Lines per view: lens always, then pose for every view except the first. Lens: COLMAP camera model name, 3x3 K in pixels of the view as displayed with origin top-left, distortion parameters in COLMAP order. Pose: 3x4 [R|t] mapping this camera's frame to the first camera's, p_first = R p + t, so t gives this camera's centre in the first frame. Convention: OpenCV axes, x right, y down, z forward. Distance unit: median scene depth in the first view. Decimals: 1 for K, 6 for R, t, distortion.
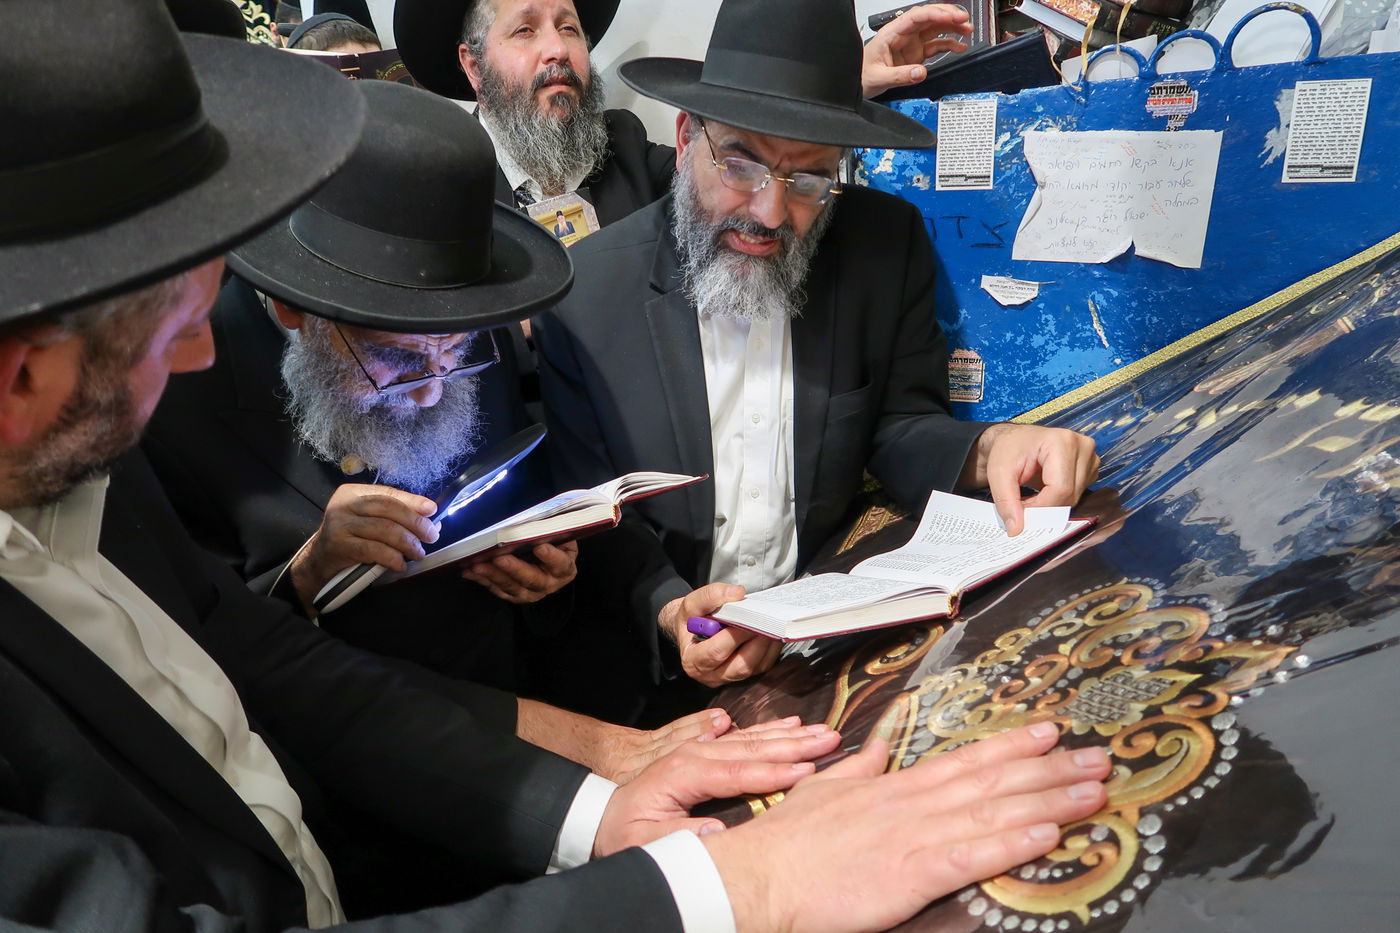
lens RADIAL K [[960.2, 0, 690.0], [0, 960.2, 472.2], [0, 0, 1]] dist [-0.021150, 0.009288]
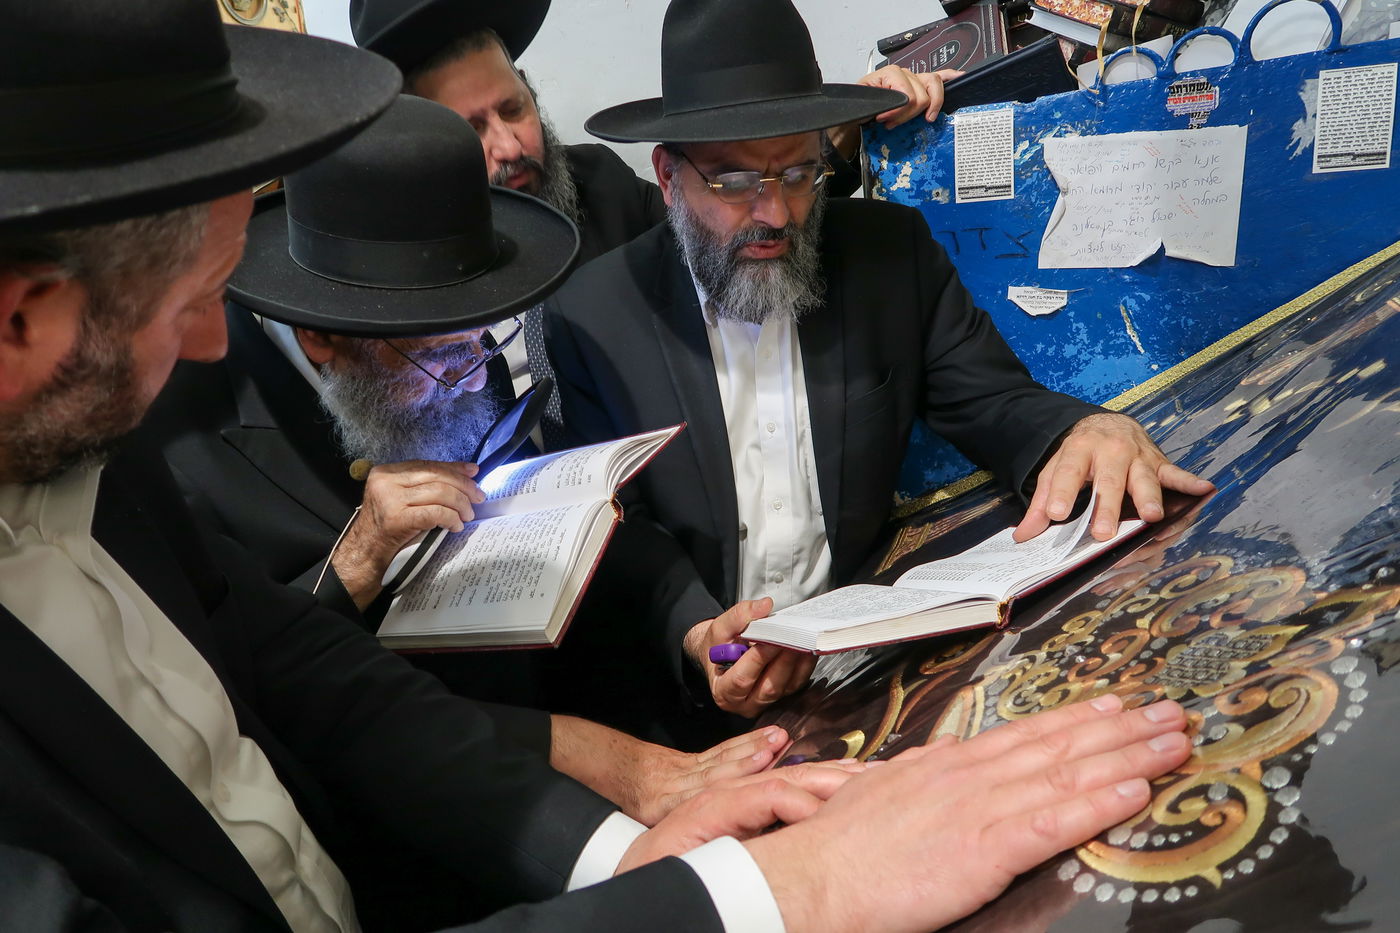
lens RADIAL K [[960.2, 0, 694.0], [0, 960.2, 470.7], [0, 0, 1]] dist [-0.021150, 0.009288]
pose [[0.999332, -0.034742, -0.011307, -0.012894], [0.033677, 0.995924, -0.083670, 0.061144], [0.014168, 0.083233, 0.996429, 0.042979]]
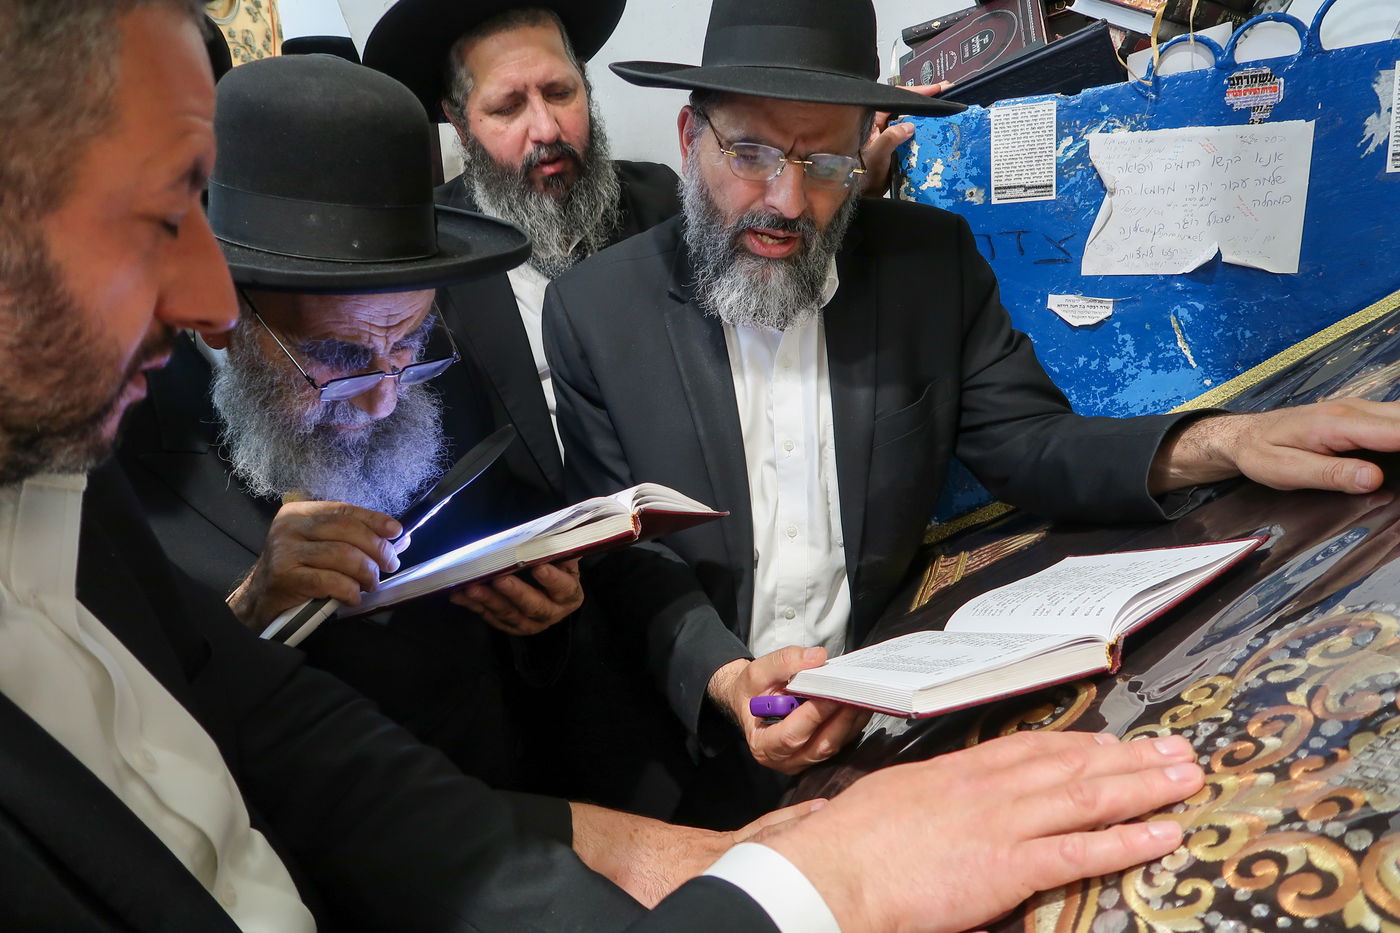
lens RADIAL K [[960.2, 0, 698.9], [0, 960.2, 470.7], [0, 0, 1]] dist [-0.021150, 0.009288]
pose [[0.999234, -0.034561, 0.018362, -0.052705], [0.036117, 0.995053, -0.092548, 0.035441], [-0.015073, 0.093140, 0.995539, 0.144745]]
